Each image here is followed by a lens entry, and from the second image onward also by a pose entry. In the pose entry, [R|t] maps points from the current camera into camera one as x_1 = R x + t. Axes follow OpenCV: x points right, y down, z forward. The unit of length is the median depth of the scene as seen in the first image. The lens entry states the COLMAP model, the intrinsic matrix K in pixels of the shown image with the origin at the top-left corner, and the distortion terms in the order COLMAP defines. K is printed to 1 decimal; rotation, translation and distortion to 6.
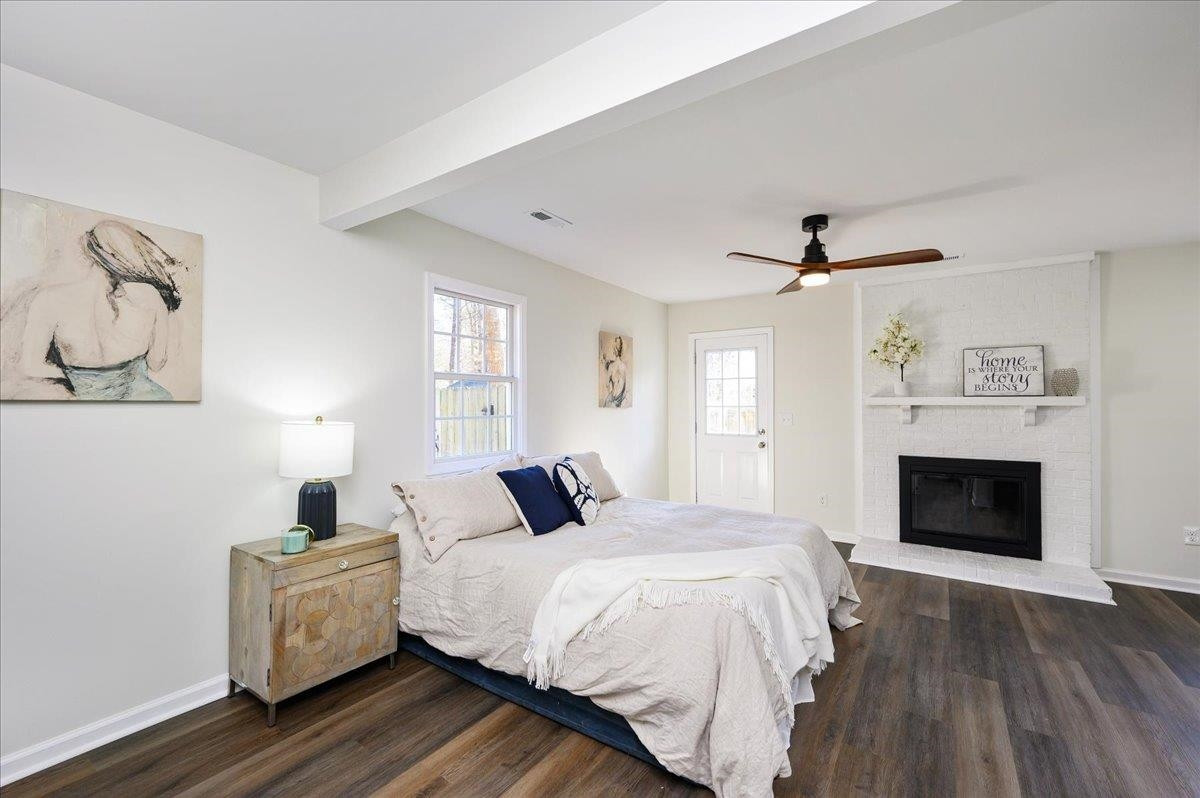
lens RADIAL K [[504.9, 0, 598.7], [0, 504.9, 399.2], [0, 0, 1]] dist [-0.000416, -0.000104]
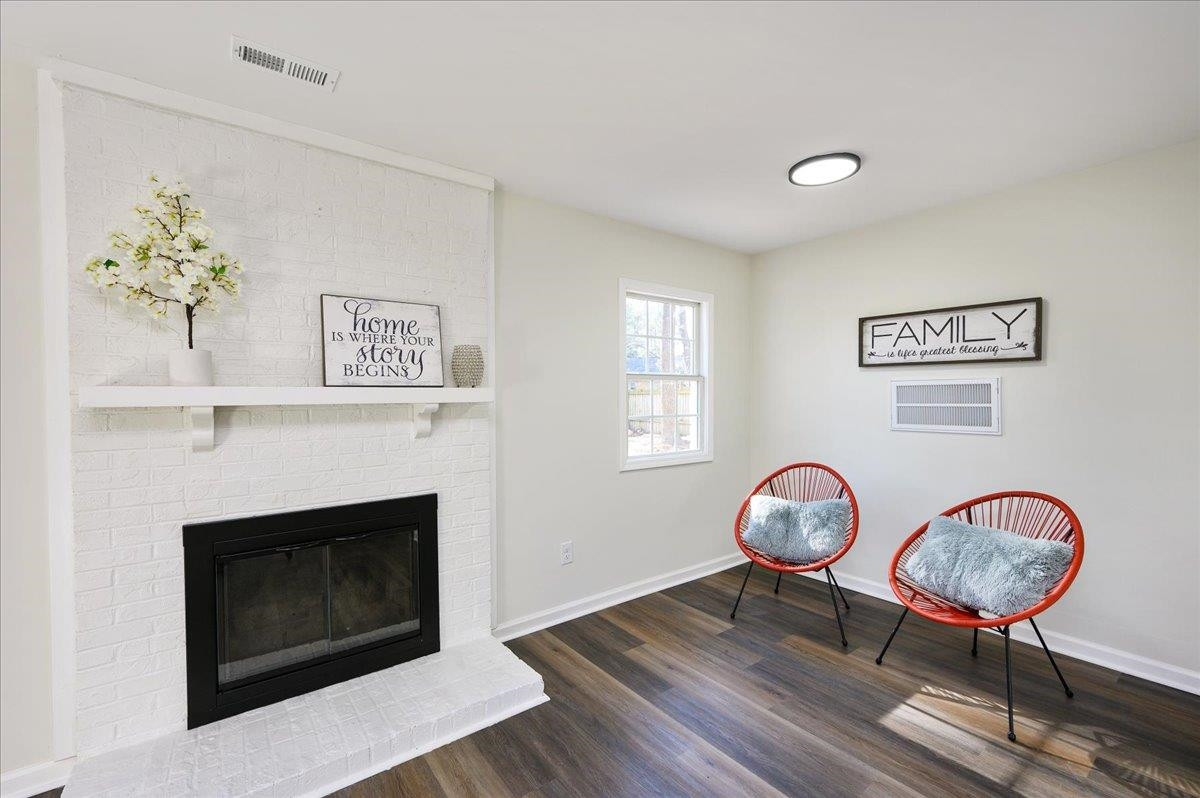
lens RADIAL K [[504.9, 0, 598.7], [0, 504.9, 399.2], [0, 0, 1]] dist [-0.000416, -0.000104]
pose [[0.323567, -0.013872, 0.946104, 0.336988], [-0.001727, 0.999882, 0.015251, -0.001178], [-0.946204, -0.006569, 0.323505, 0.582984]]
